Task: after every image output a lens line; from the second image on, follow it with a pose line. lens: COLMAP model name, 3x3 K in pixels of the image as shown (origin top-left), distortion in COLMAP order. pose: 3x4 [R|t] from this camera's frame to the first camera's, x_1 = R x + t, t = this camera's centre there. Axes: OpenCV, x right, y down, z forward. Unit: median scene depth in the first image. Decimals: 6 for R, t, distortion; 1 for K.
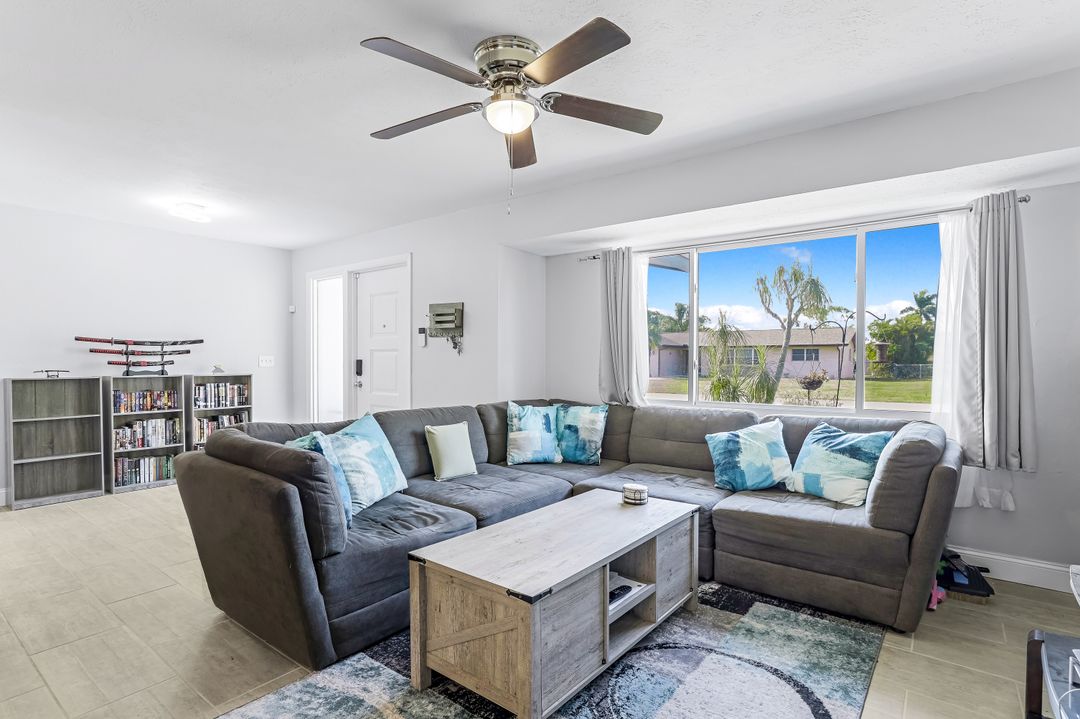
lens RADIAL K [[551.1, 0, 531.6], [0, 551.1, 367.0], [0, 0, 1]] dist [0.003763, 0.000298]
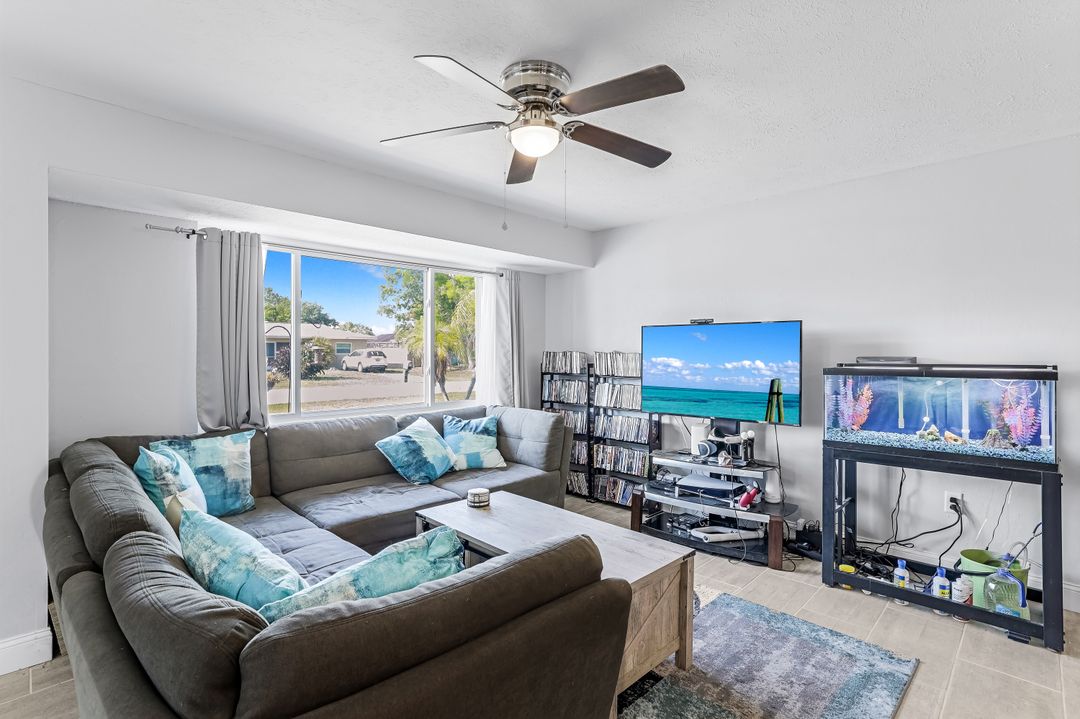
lens RADIAL K [[551.1, 0, 531.0], [0, 551.1, 349.9], [0, 0, 1]] dist [0.003763, 0.000298]
pose [[0.125619, -0.001760, 0.992077, -0.687921], [0.009782, 0.999952, 0.000536, -0.049169], [-0.992030, 0.009637, 0.125630, 0.580909]]
